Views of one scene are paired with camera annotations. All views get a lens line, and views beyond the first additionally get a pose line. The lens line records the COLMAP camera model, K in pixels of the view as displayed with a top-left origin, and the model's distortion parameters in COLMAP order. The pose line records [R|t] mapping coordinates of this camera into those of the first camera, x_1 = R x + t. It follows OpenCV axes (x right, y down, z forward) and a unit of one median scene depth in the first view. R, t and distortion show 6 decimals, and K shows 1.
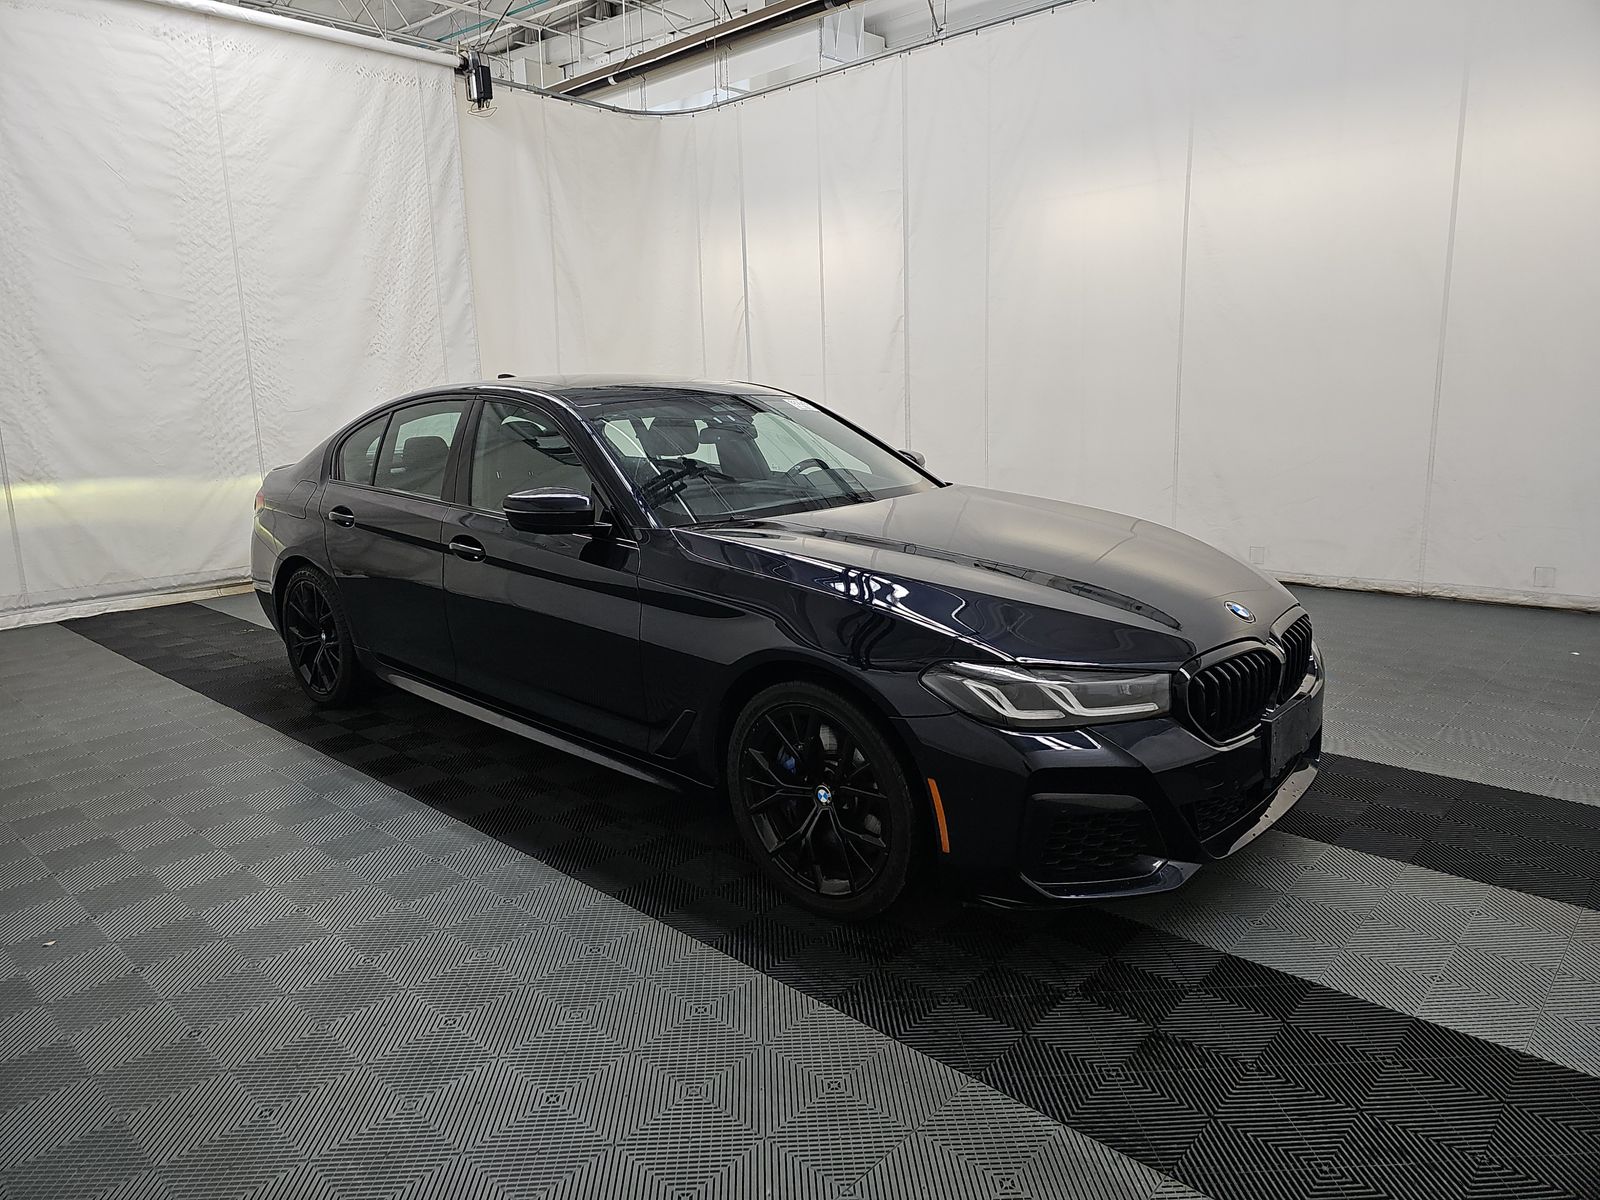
lens RADIAL K [[1050.7, 0, 799.0], [0, 1050.7, 593.4], [0, 0, 1]] dist [0.048645, -0.046705]
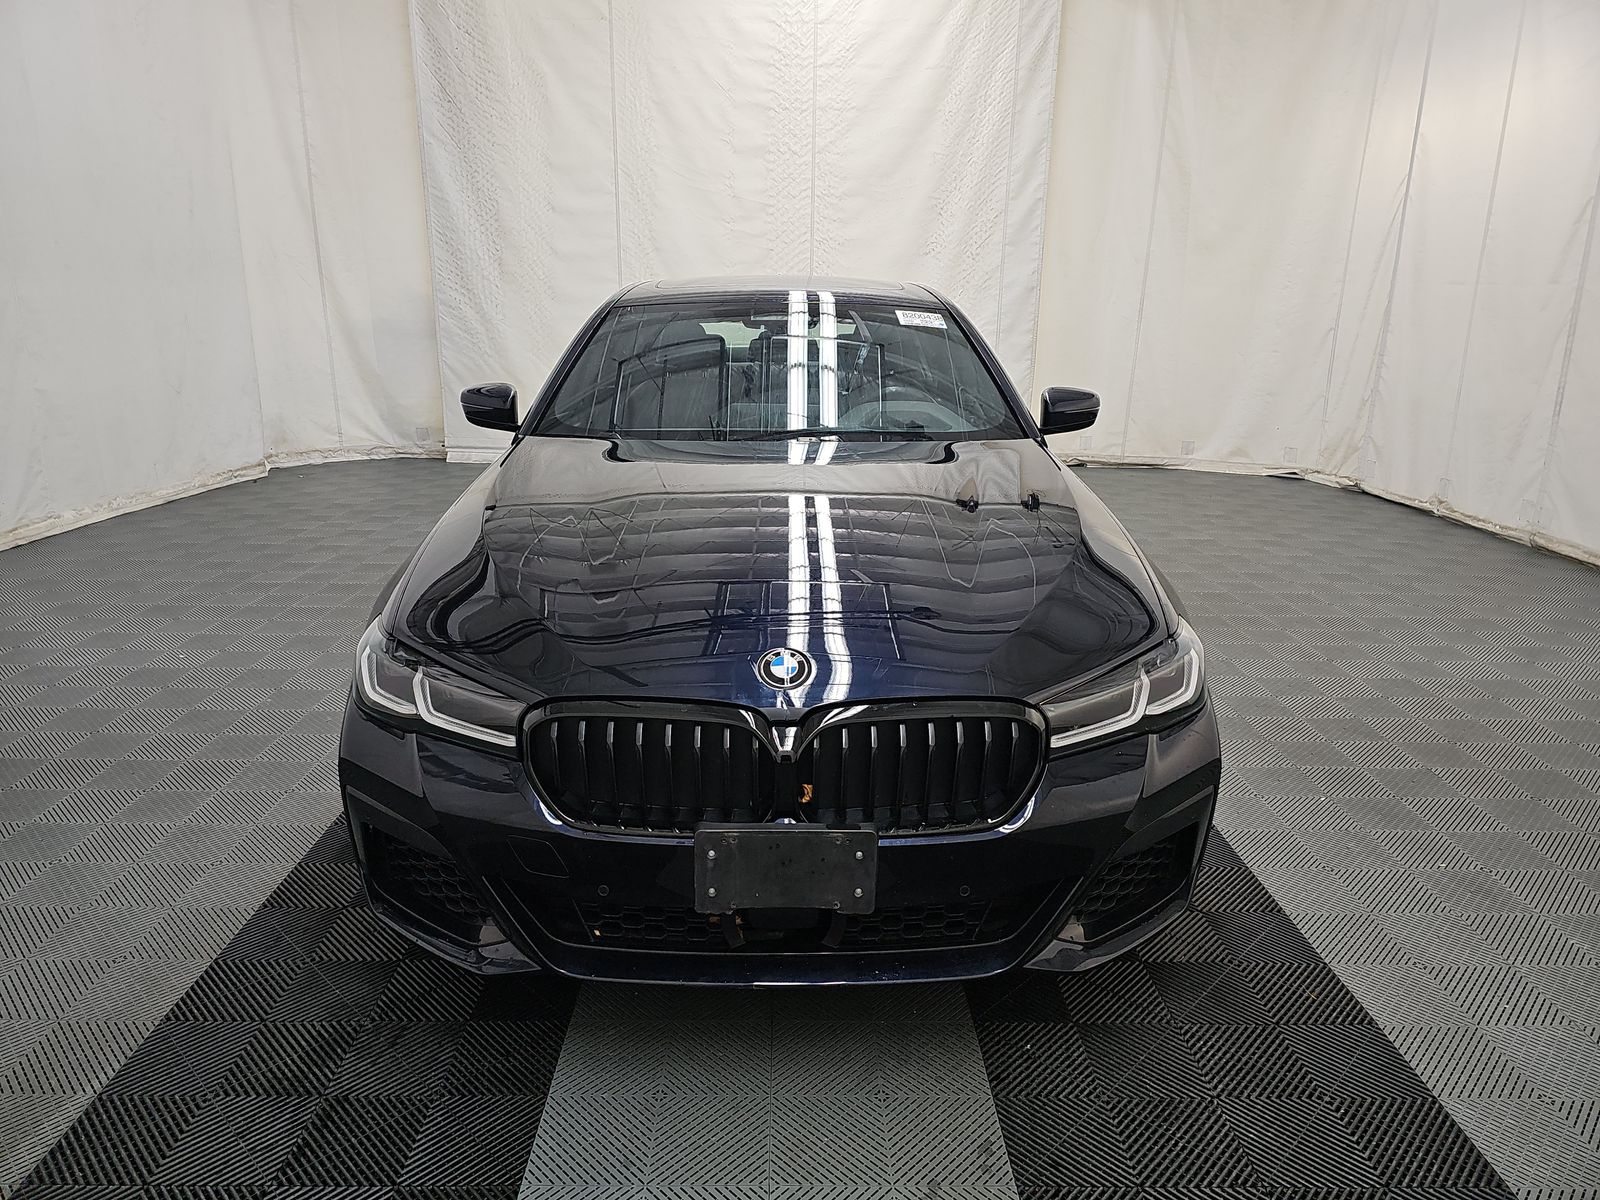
lens RADIAL K [[1050.7, 0, 799.0], [0, 1050.7, 593.4], [0, 0, 1]] dist [0.048645, -0.046705]
pose [[0.688327, 0.229631, -0.688095, 0.314345], [-0.168023, 0.973247, 0.156713, -0.050346], [0.705672, 0.007746, 0.708496, 0.215542]]
